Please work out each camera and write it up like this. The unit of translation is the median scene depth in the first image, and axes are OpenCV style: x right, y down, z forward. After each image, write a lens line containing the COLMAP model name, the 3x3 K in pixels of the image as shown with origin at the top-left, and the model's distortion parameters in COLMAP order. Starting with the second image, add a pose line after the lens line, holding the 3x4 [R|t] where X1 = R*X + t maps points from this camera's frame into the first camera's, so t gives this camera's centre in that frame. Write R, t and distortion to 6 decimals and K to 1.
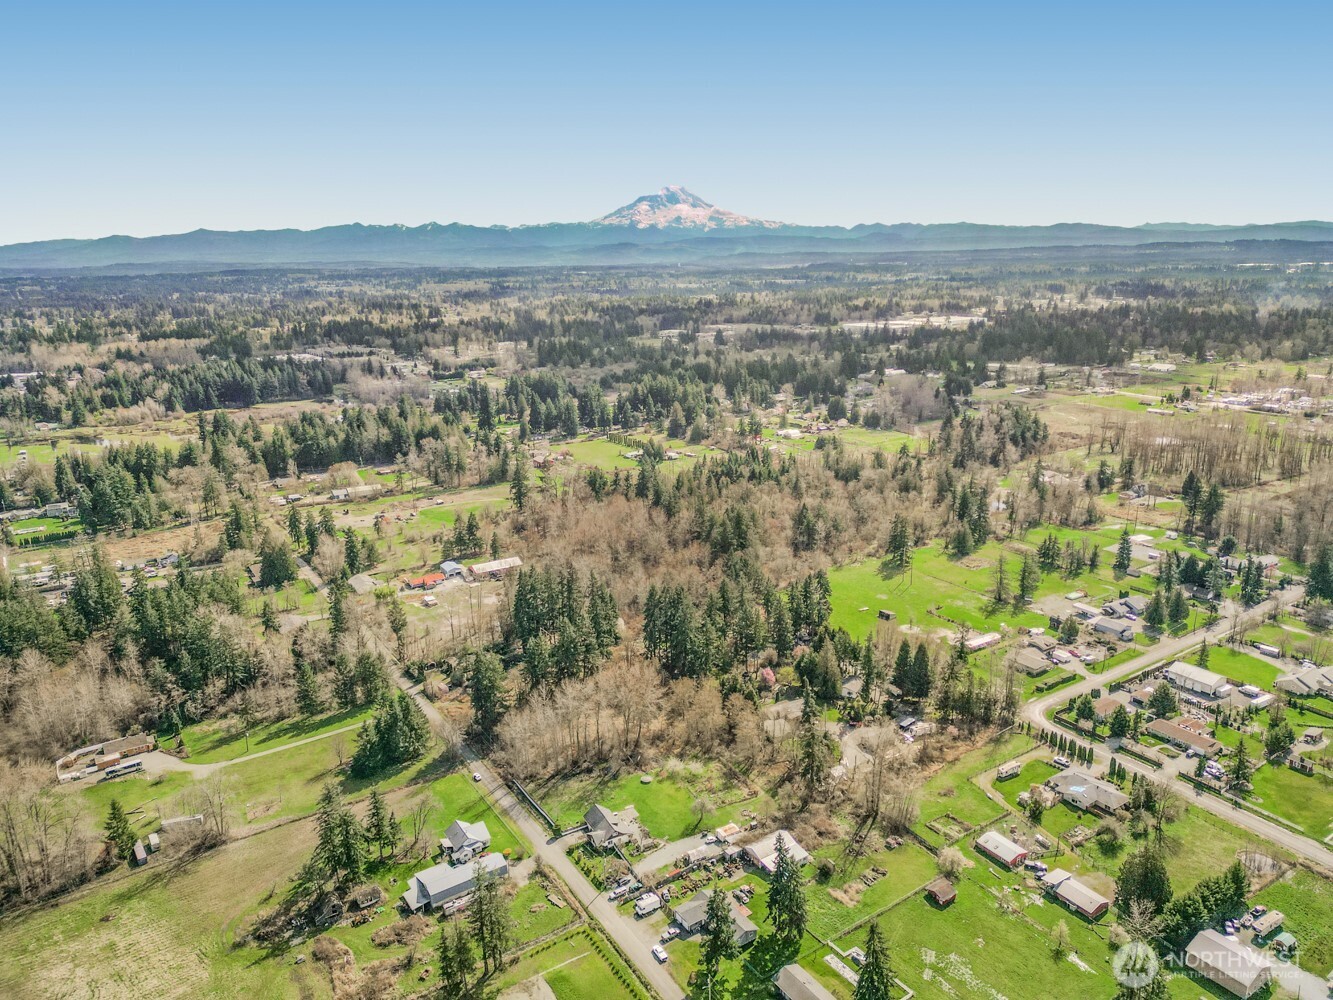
lens RADIAL K [[929.2, 0, 666.5], [0, 929.2, 500.0], [0, 0, 1]] dist [0.077811, -0.072702]
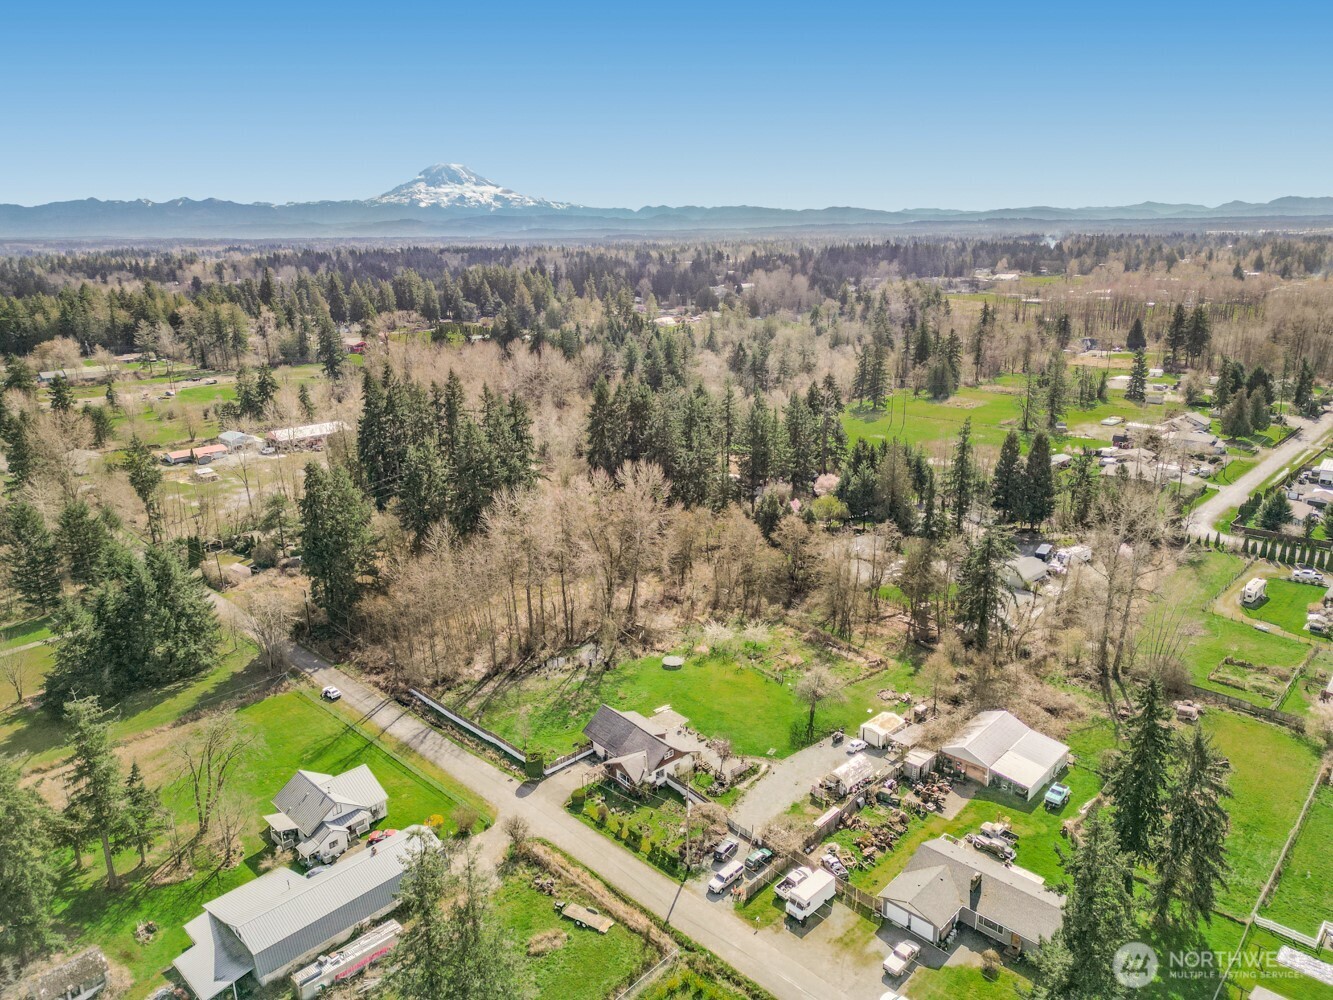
lens RADIAL K [[929.2, 0, 666.5], [0, 929.2, 500.0], [0, 0, 1]] dist [0.077811, -0.072702]
pose [[0.976322, -0.058742, 0.208194, -0.142966], [0.055519, 0.998230, 0.021297, 0.217911], [-0.209077, -0.009234, 0.977856, 0.543346]]
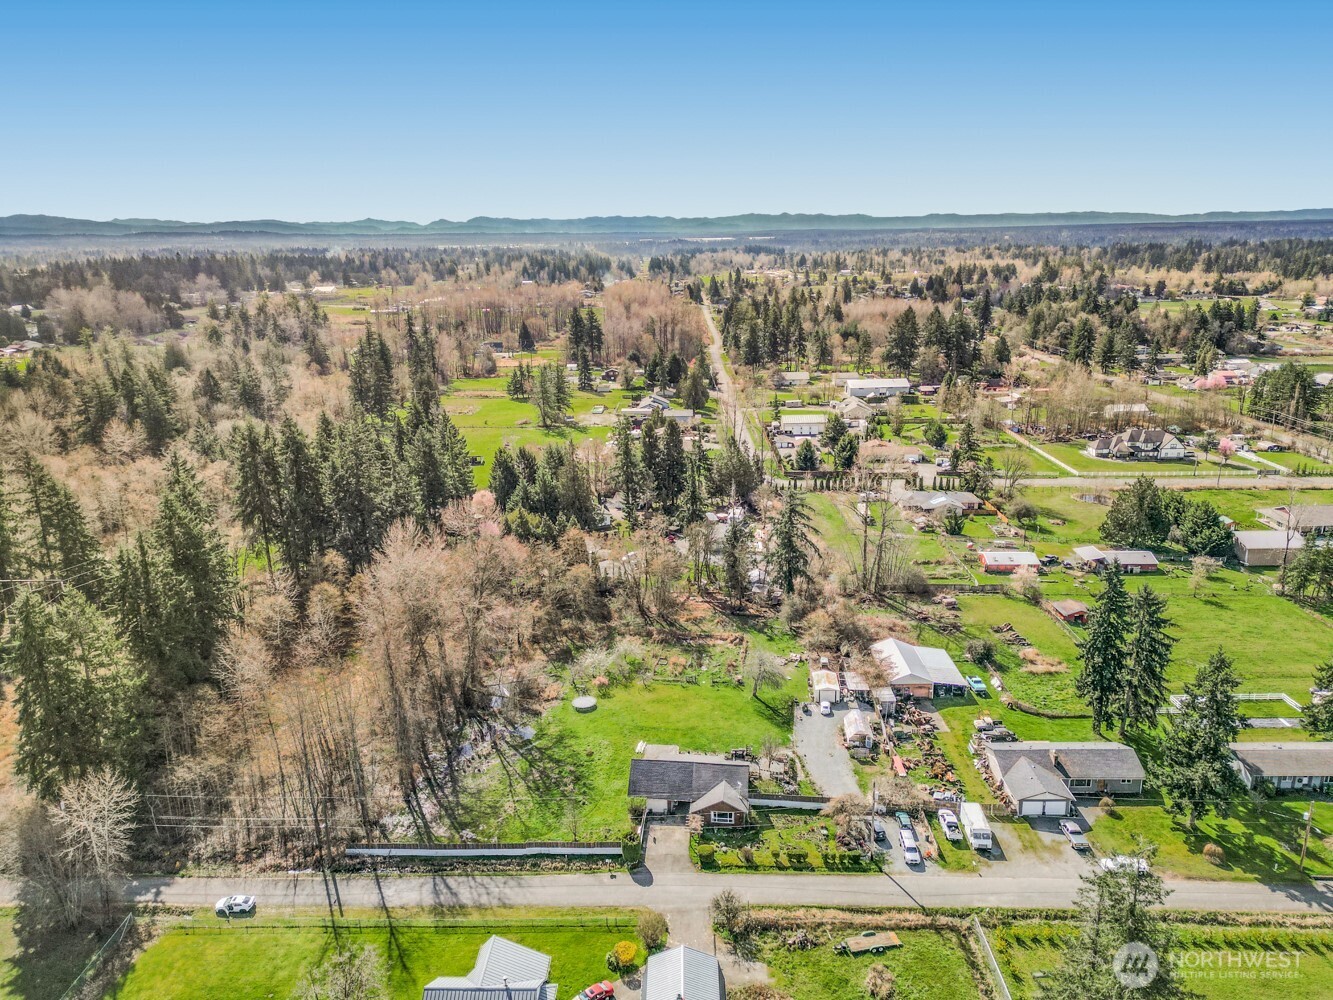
lens RADIAL K [[929.2, 0, 666.5], [0, 929.2, 500.0], [0, 0, 1]] dist [0.077811, -0.072702]
pose [[0.568834, -0.221478, 0.792070, -0.395589], [0.220906, 0.968814, 0.112252, 0.168870], [-0.792230, 0.111120, 0.600020, 0.738992]]
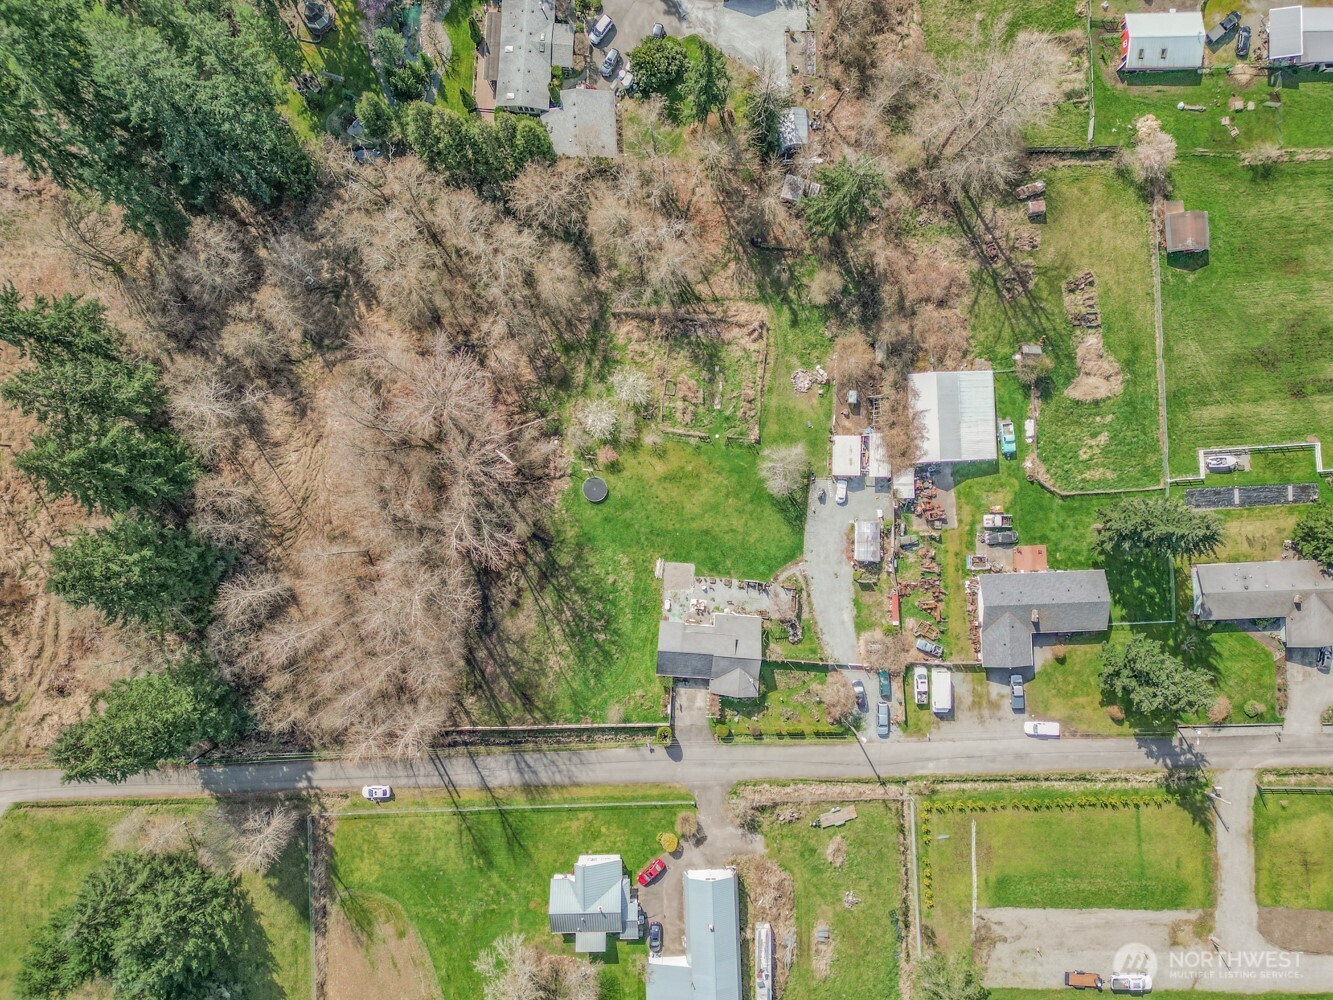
lens RADIAL K [[929.2, 0, 666.5], [0, 929.2, 500.0], [0, 0, 1]] dist [0.077811, -0.072702]
pose [[0.525119, -0.850663, 0.024961, -0.020229], [0.202863, 0.153606, 0.967084, -0.158145], [-0.826497, -0.502770, 0.253229, 0.944665]]
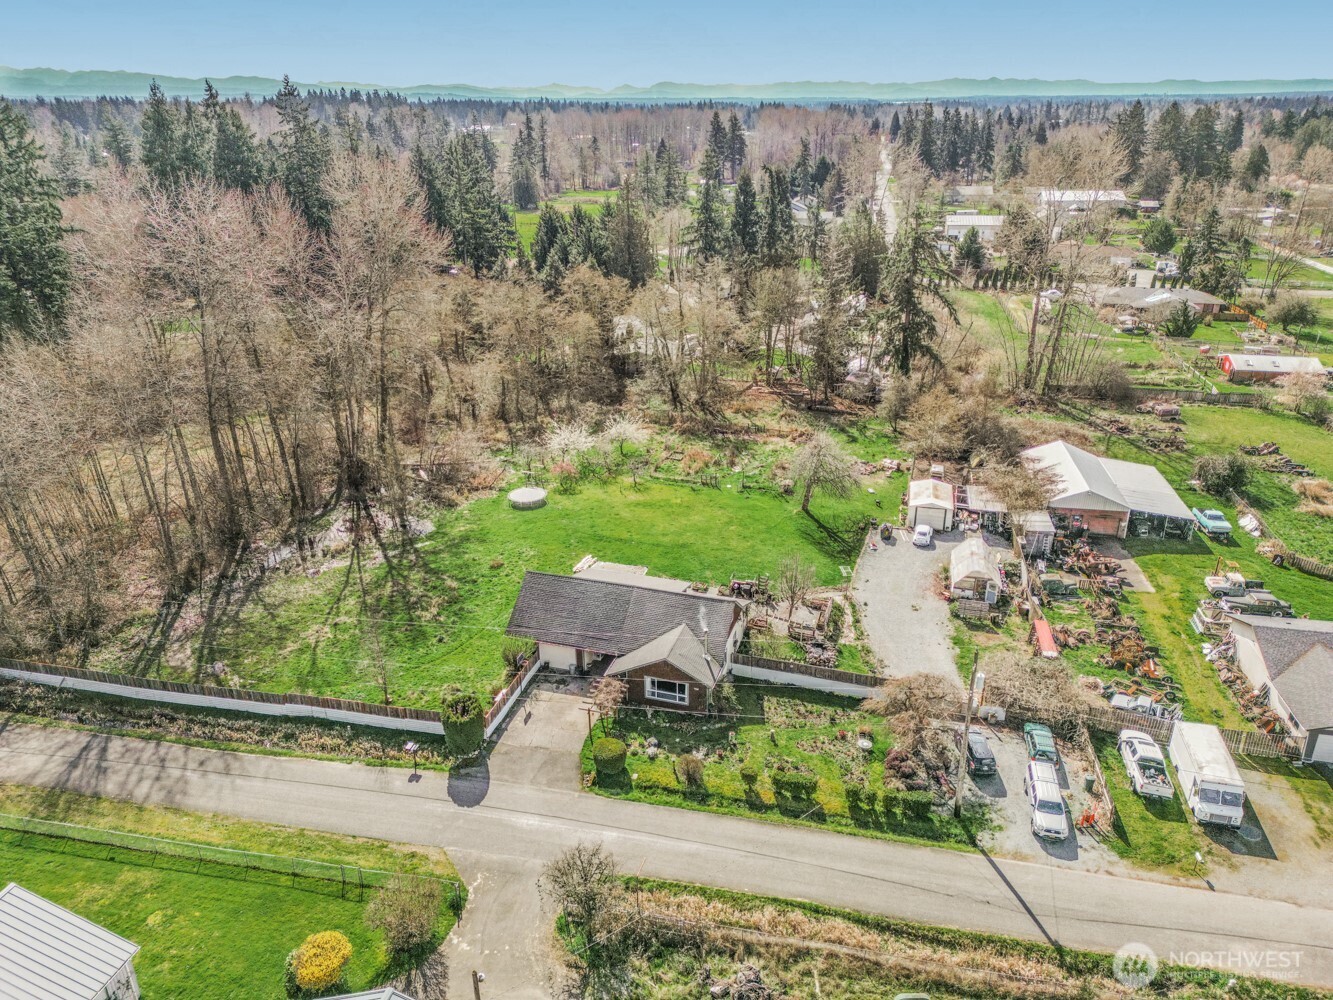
lens RADIAL K [[929.2, 0, 666.5], [0, 929.2, 500.0], [0, 0, 1]] dist [0.077811, -0.072702]
pose [[0.710708, -0.264844, 0.651730, -0.205657], [0.177489, 0.963963, 0.198175, 0.275995], [-0.680729, -0.025170, 0.732103, 0.832770]]
